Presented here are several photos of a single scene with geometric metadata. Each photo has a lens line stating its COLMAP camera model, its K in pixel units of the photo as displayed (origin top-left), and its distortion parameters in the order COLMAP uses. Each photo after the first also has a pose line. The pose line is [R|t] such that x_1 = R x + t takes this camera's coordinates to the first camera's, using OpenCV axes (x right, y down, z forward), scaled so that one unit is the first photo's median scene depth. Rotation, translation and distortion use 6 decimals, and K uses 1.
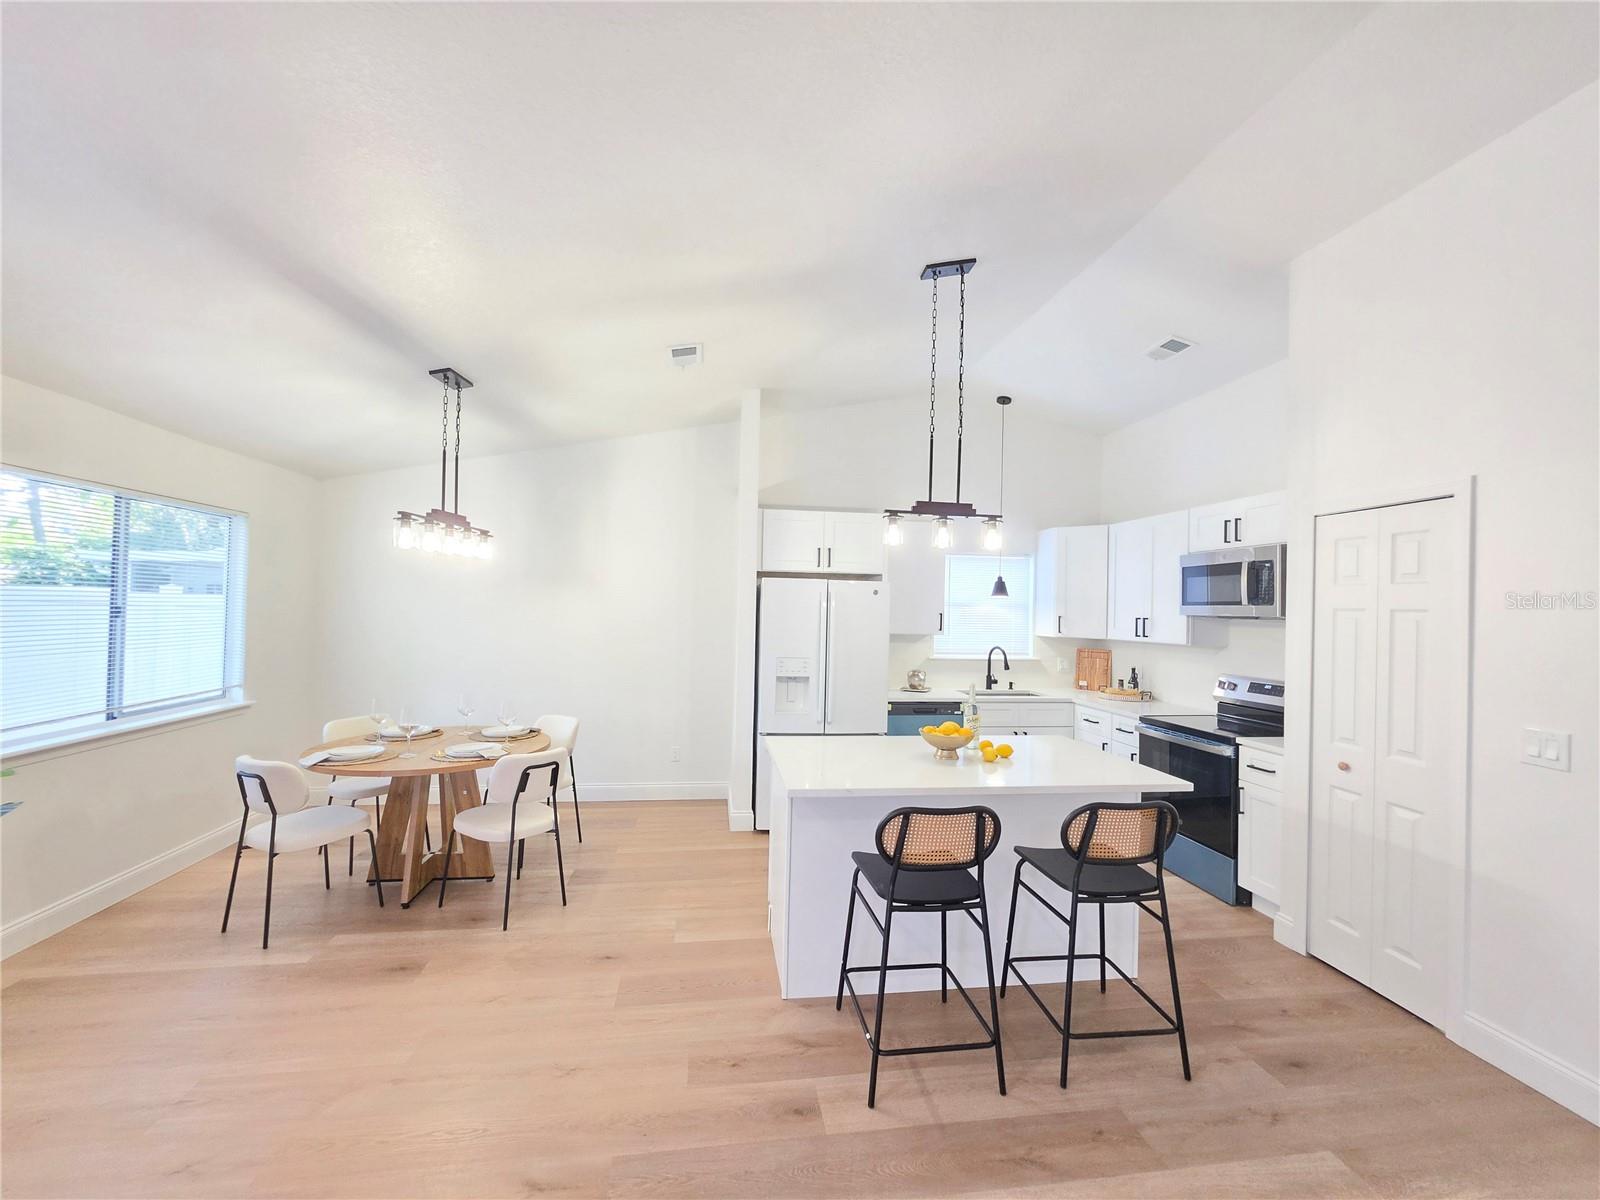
lens RADIAL K [[642.1, 0, 797.0], [0, 642.1, 600.5], [0, 0, 1]] dist [-0.009566, 0.002962]
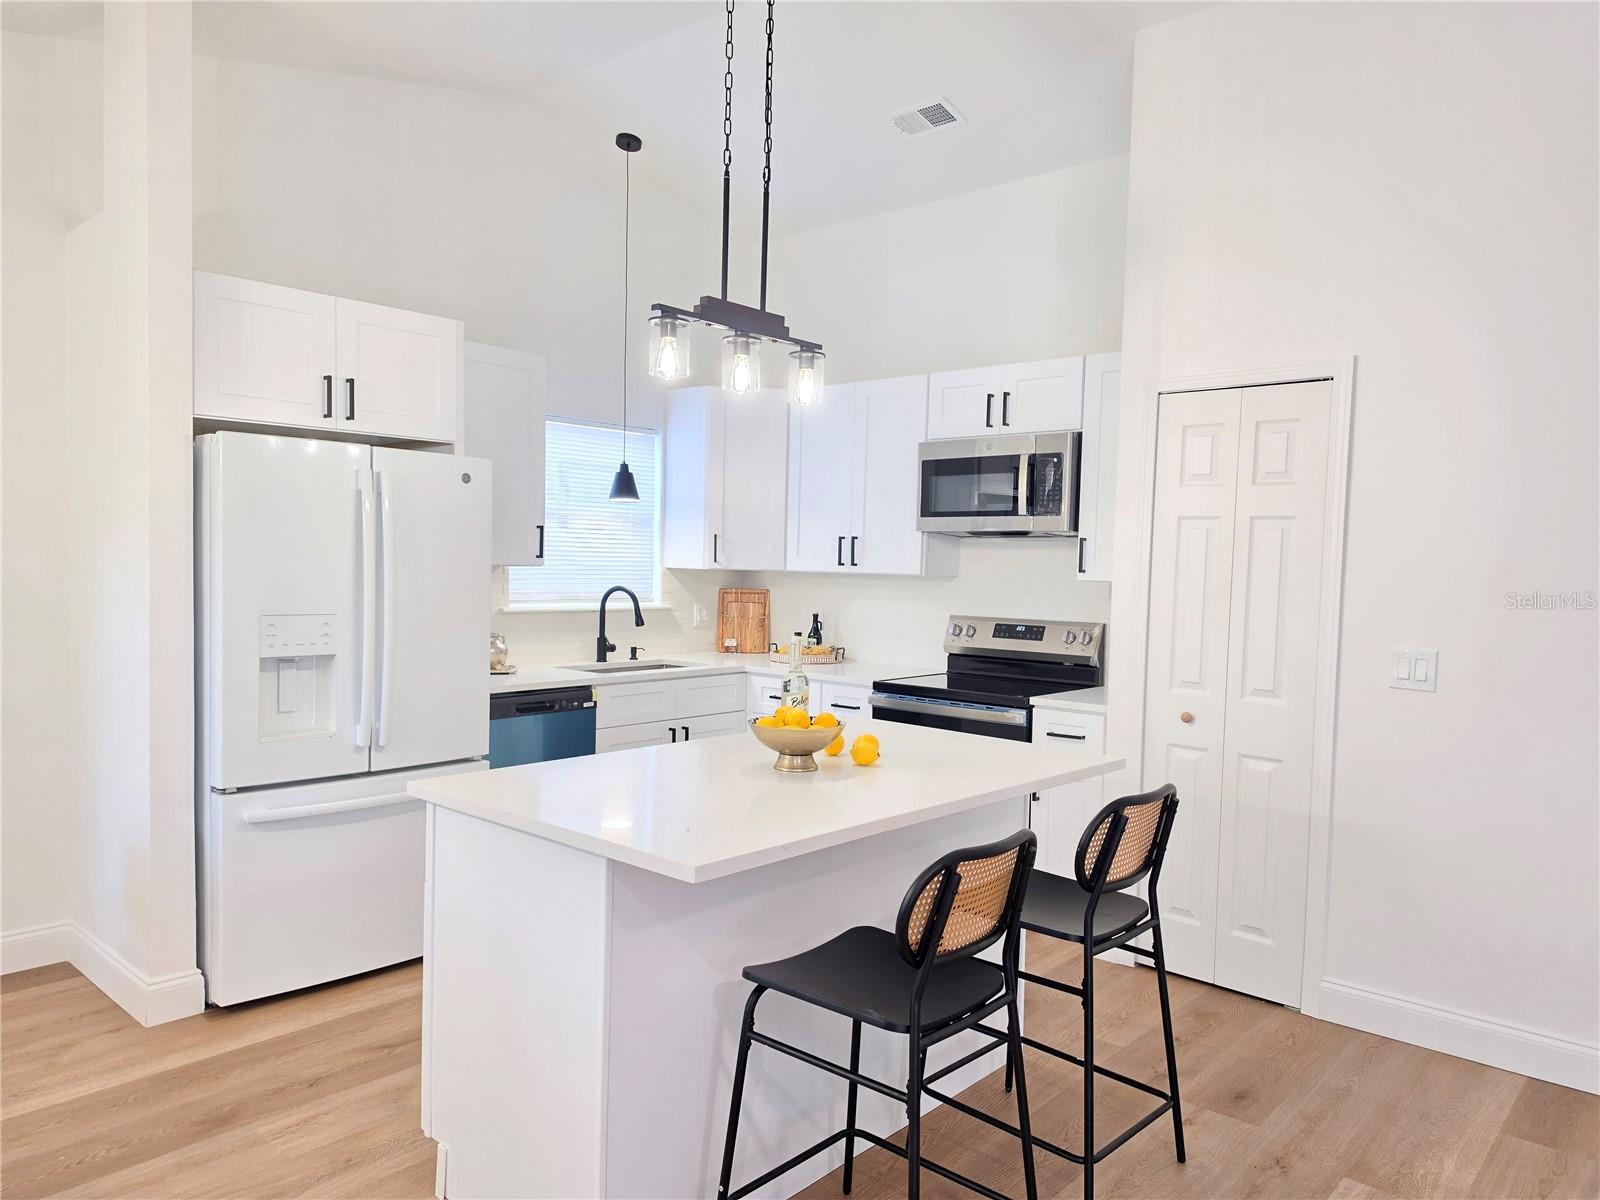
lens RADIAL K [[1092.9, 0, 806.2], [0, 1092.9, 614.5], [0, 0, 1]] dist [0.107062, -0.163962]
pose [[0.763458, -0.037238, 0.644783, -0.285071], [-0.015891, 0.996951, 0.076392, 0.027778], [-0.645662, -0.068569, 0.760538, 0.211337]]
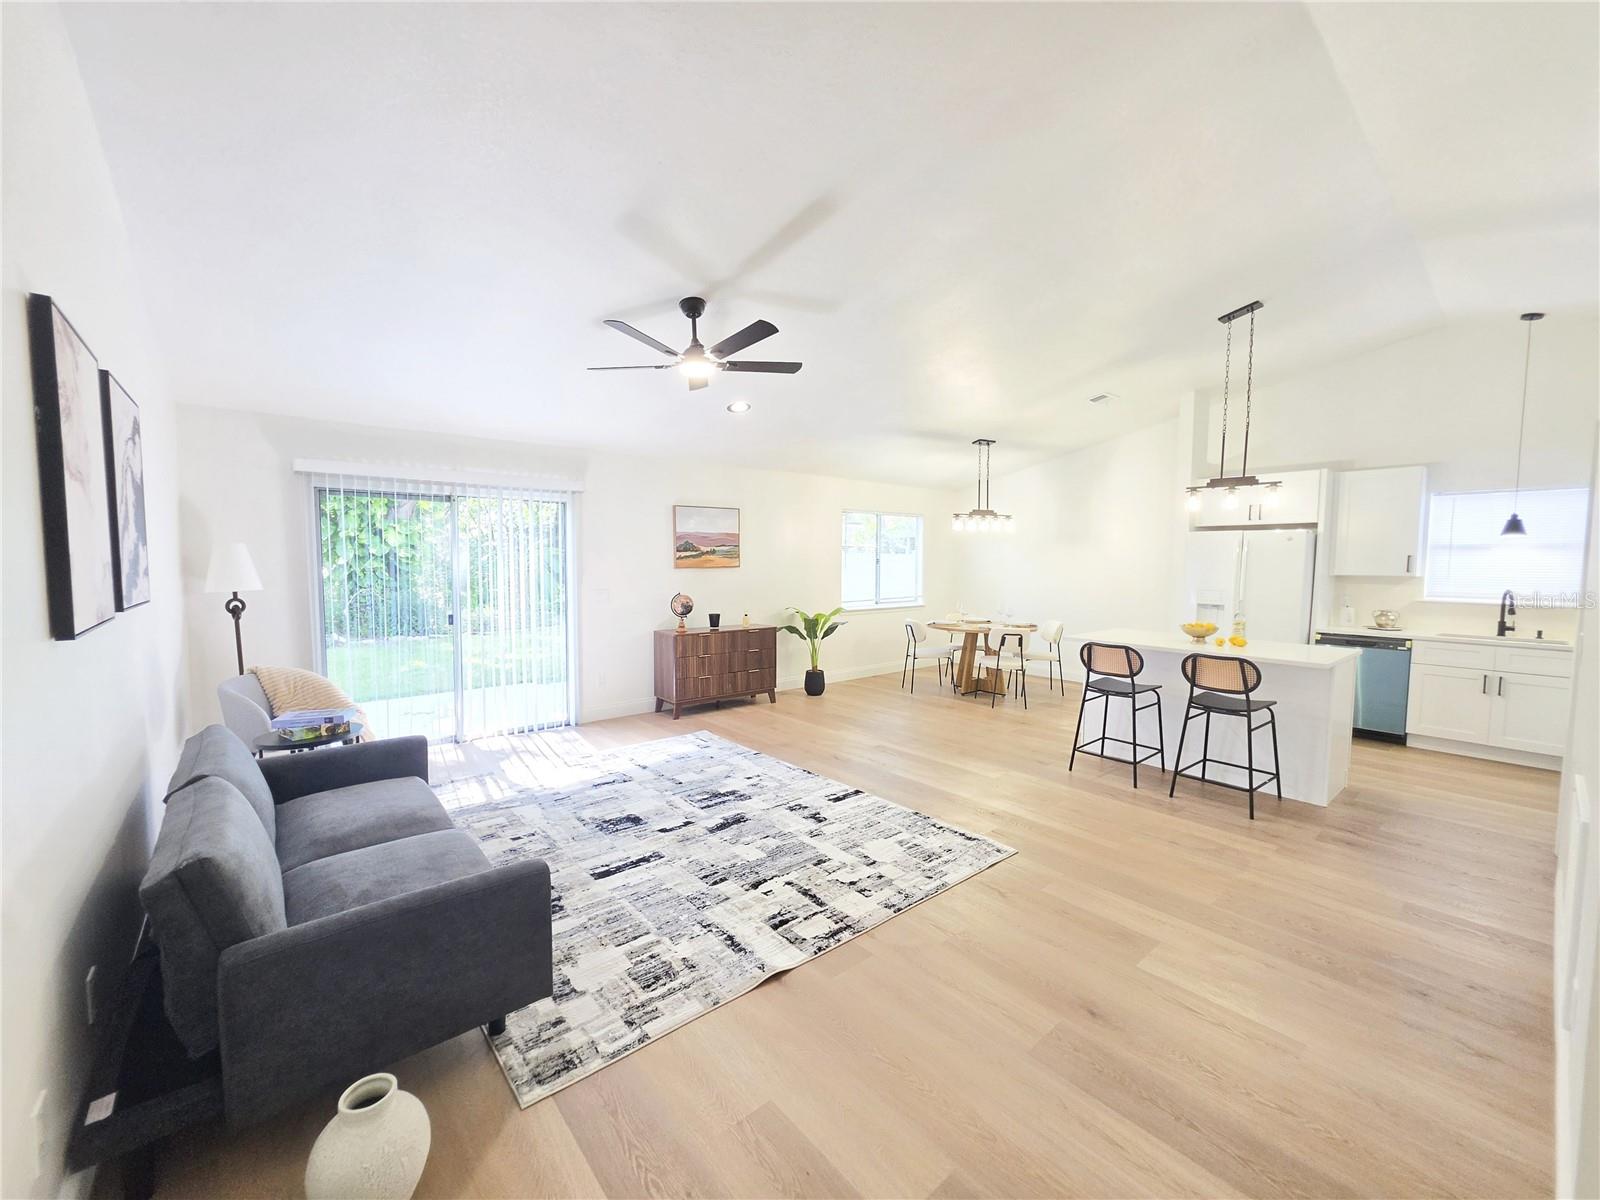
lens RADIAL K [[642.1, 0, 797.0], [0, 642.1, 600.5], [0, 0, 1]] dist [-0.009566, 0.002962]
pose [[0.527013, 0.037229, -0.849041, 0.814250], [0.017912, 0.998332, 0.054893, 0.025411], [0.849668, -0.044138, 0.525467, -0.534463]]
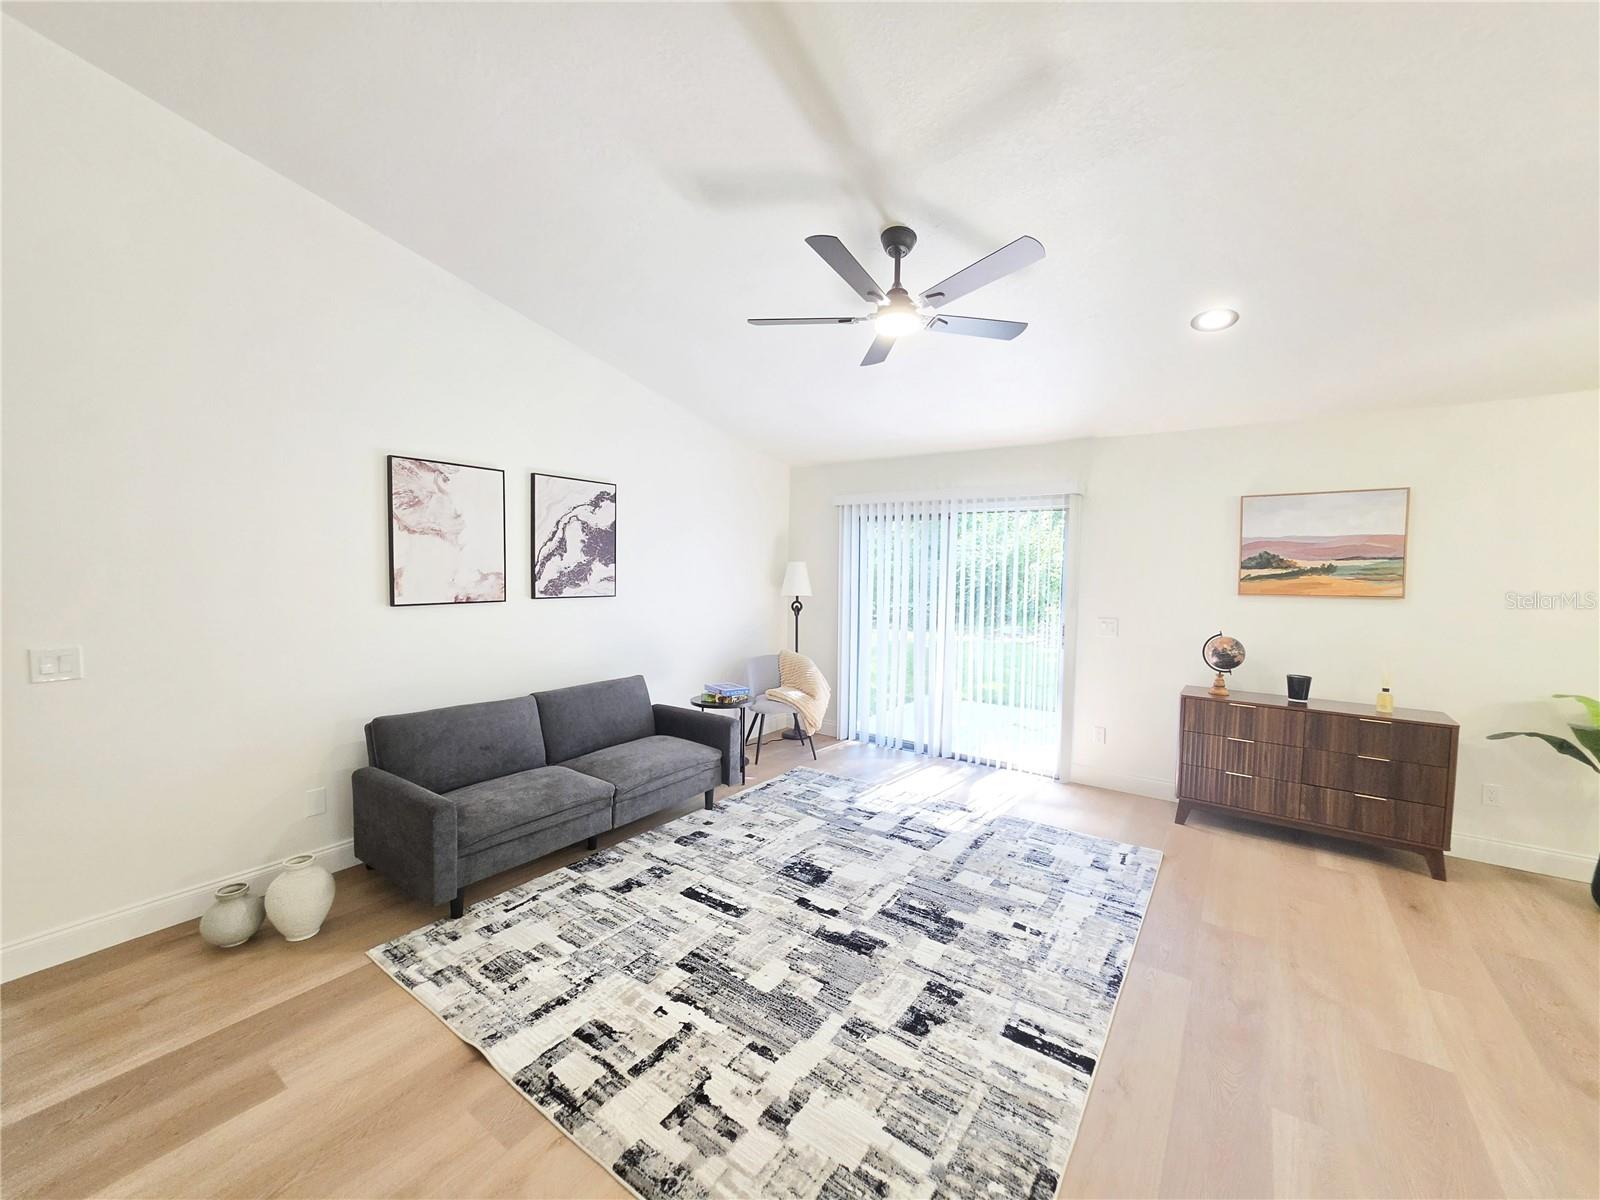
lens RADIAL K [[642.1, 0, 797.0], [0, 642.1, 600.5], [0, 0, 1]] dist [-0.009566, 0.002962]
pose [[-0.693498, 0.007770, -0.720417, 0.494630], [-0.018034, 0.999441, 0.028139, 0.020197], [0.720233, 0.032506, -0.692970, 0.299475]]
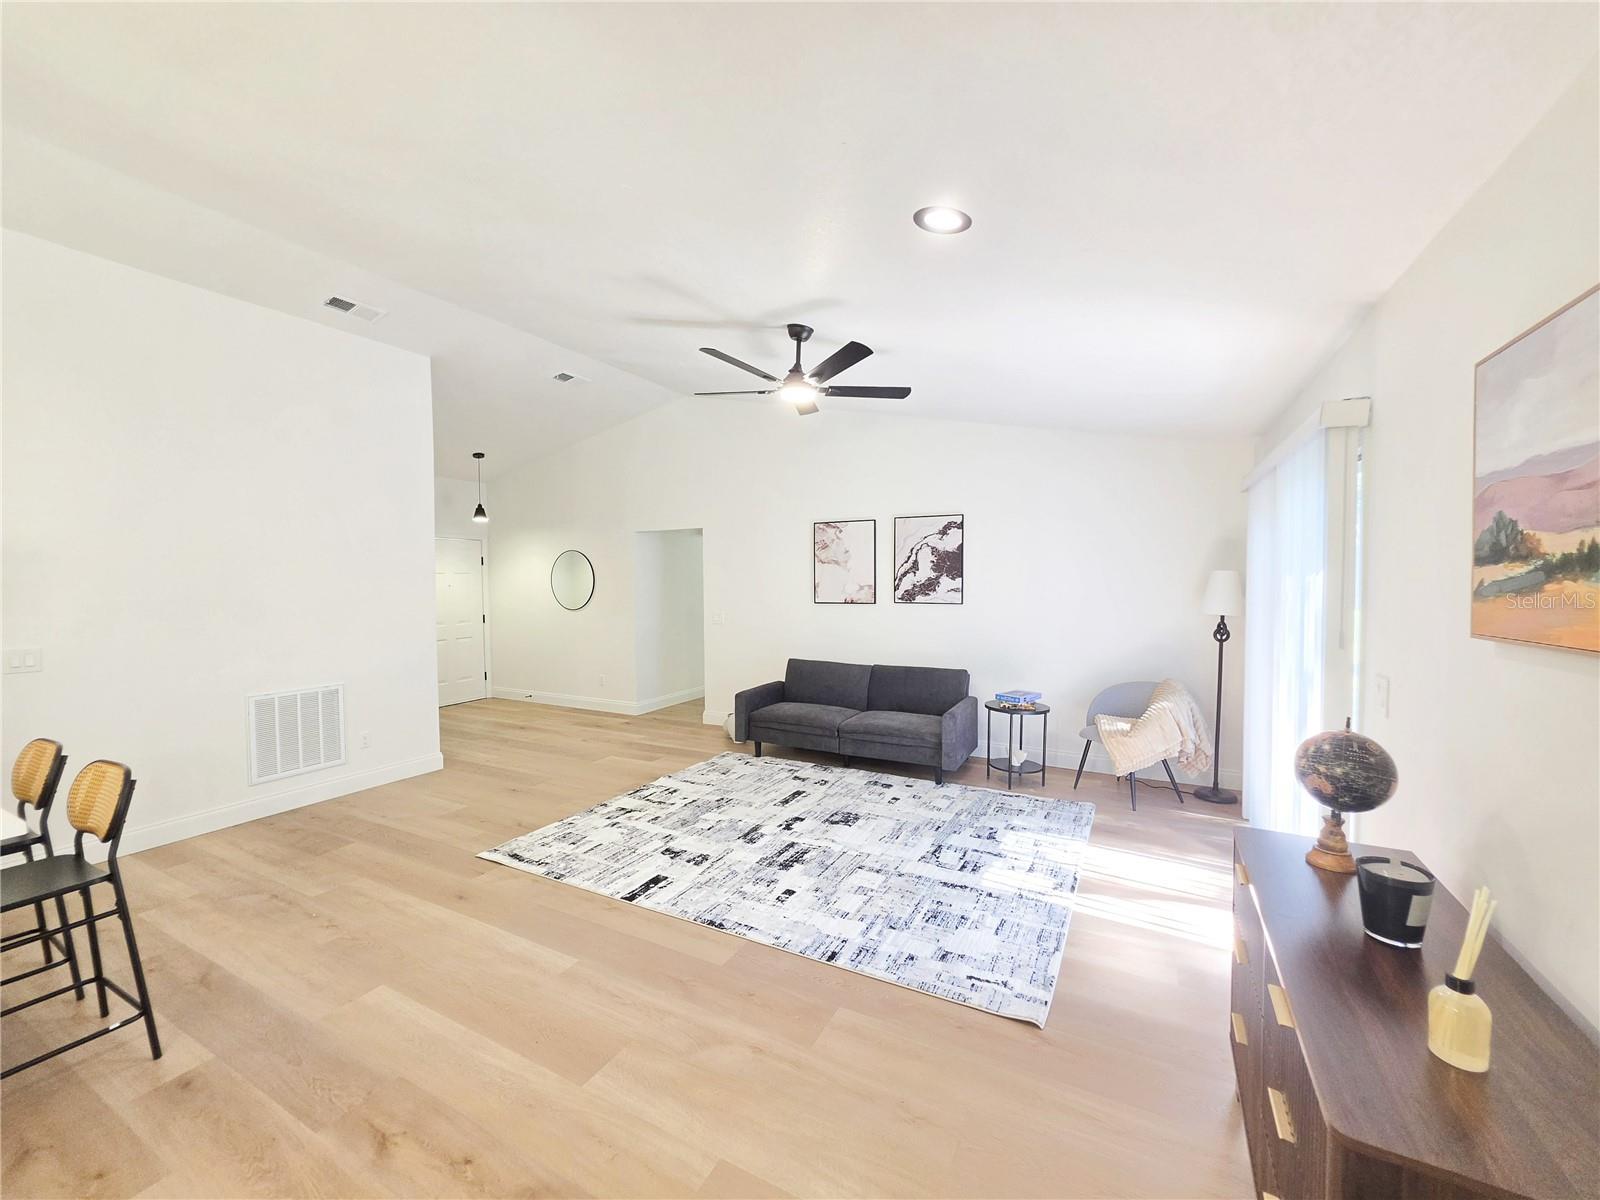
lens RADIAL K [[642.1, 0, 797.0], [0, 642.1, 600.5], [0, 0, 1]] dist [-0.009566, 0.002962]
pose [[-0.804200, -0.036646, 0.593229, -0.695204], [-0.020092, 0.999203, 0.034487, 0.000417], [-0.594020, 0.015815, -0.804295, 0.645376]]
